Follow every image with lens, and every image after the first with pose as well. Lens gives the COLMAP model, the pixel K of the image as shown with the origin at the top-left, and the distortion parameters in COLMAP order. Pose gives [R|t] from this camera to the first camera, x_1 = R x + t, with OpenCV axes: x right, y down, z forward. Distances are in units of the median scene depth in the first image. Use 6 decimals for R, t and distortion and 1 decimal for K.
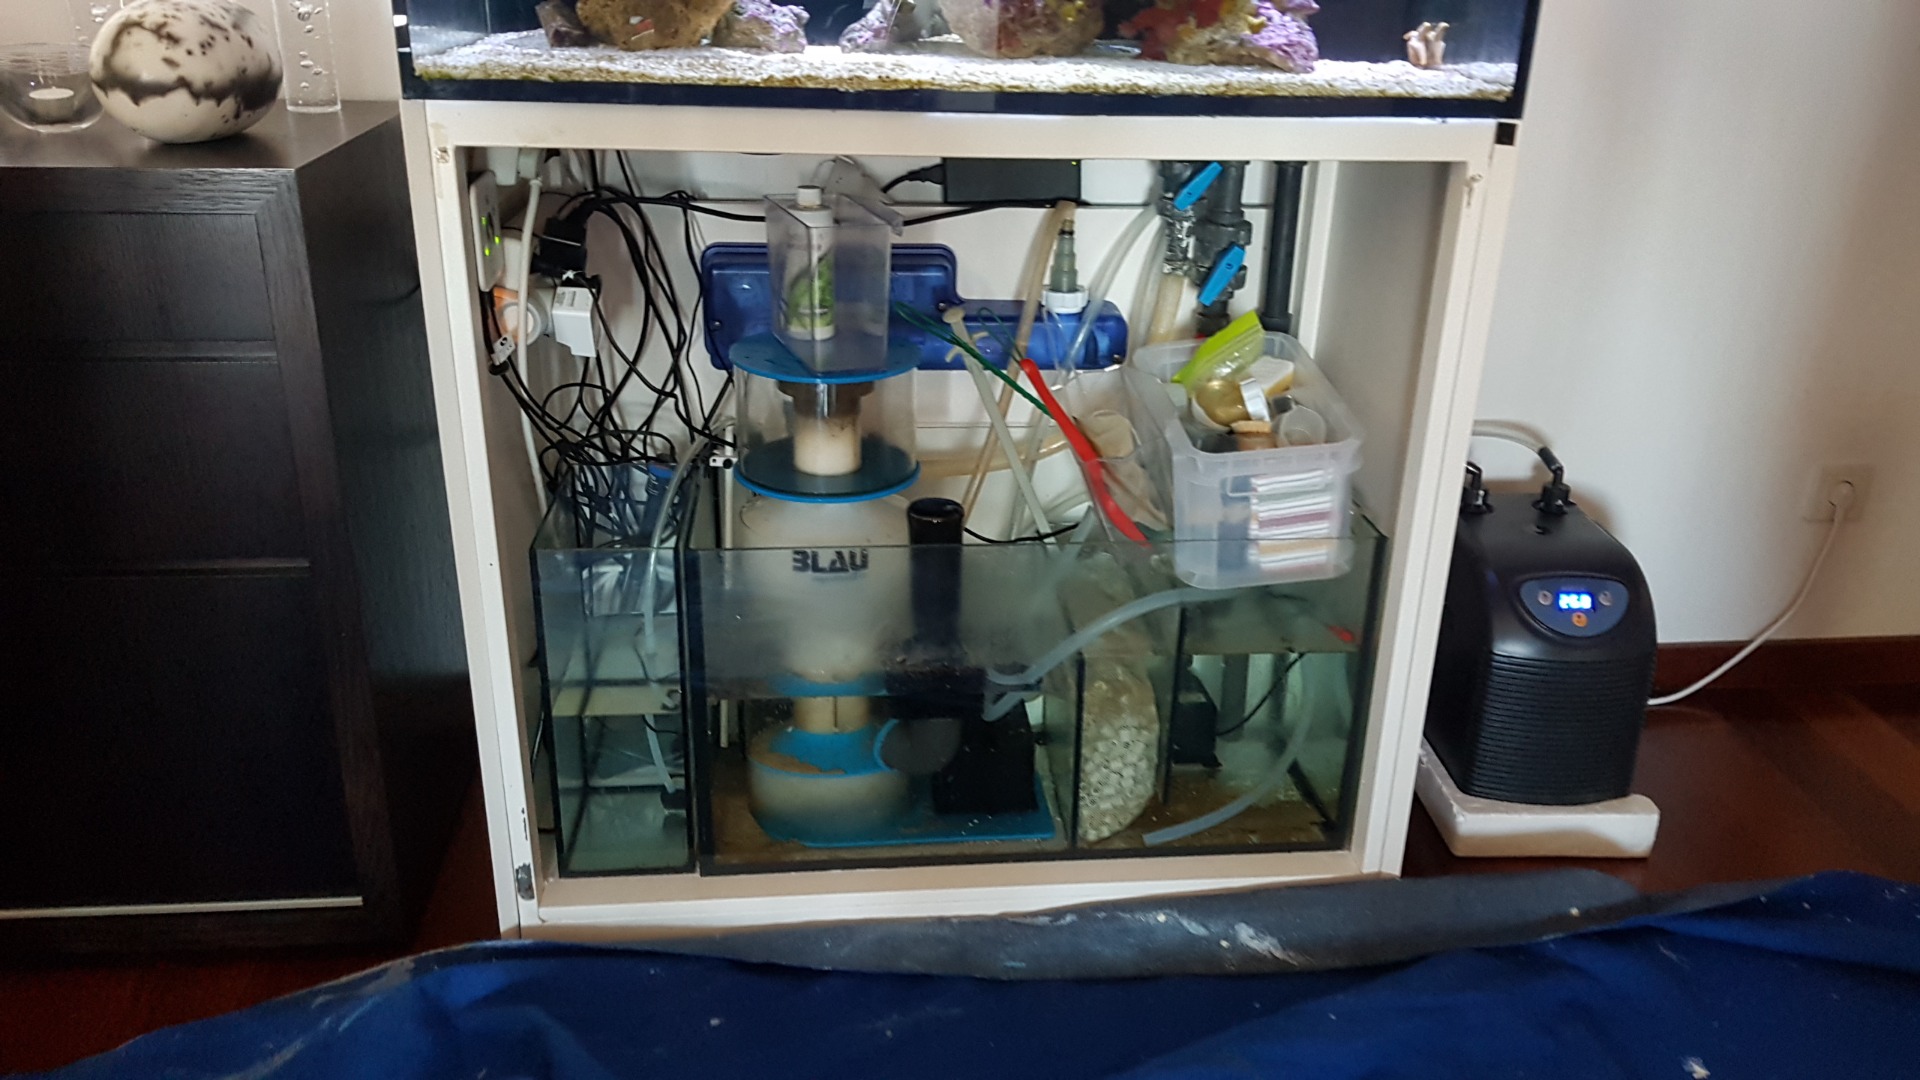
lens RADIAL K [[1504.0, 0, 978.3], [0, 1504.0, 517.1], [0, 0, 1]] dist [0.032243, -0.003670]
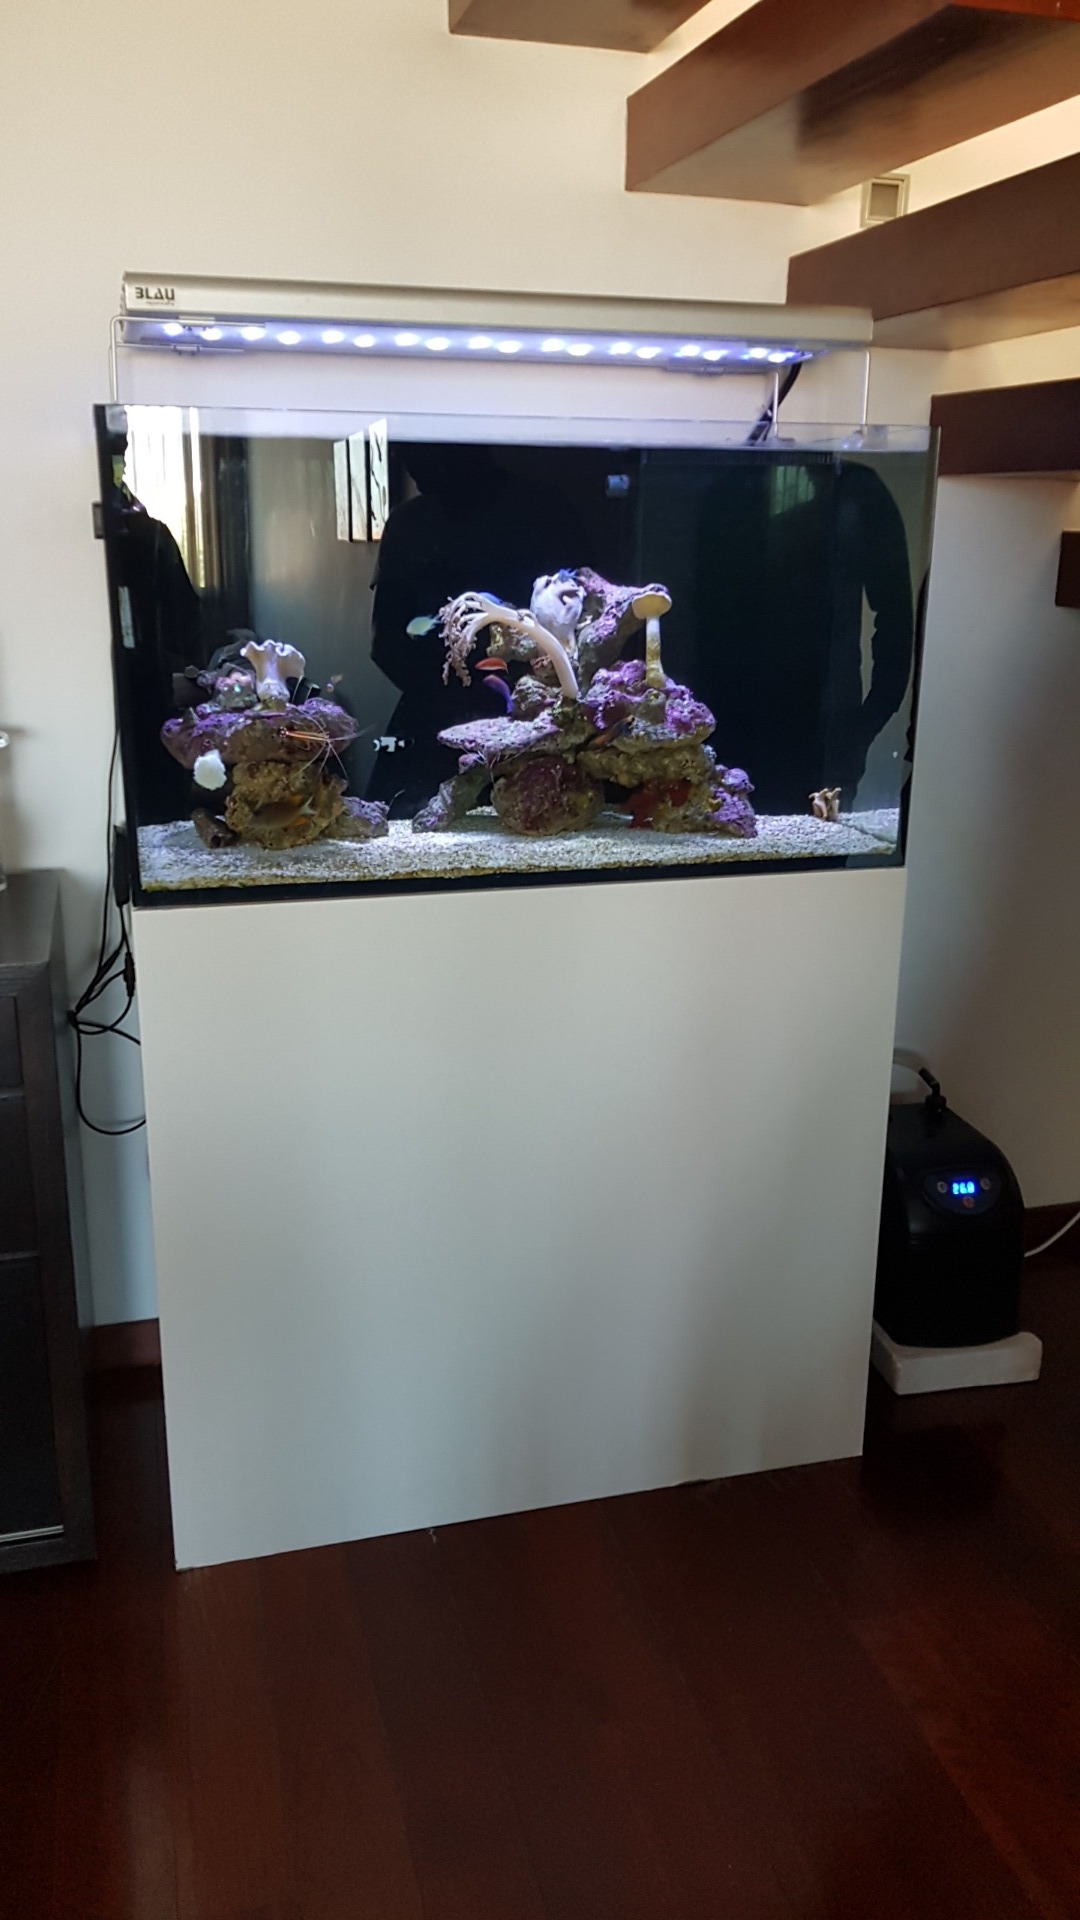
lens RADIAL K [[1500.0, 0, 540.0], [0, 1500.0, 960.0], [0, 0, 1]] dist [0.110562, -0.128178]
pose [[0.986613, -0.066896, 0.148730, -0.188575], [0.081216, 0.992405, -0.092389, -0.060429], [-0.141420, 0.103231, 0.984553, -0.335146]]
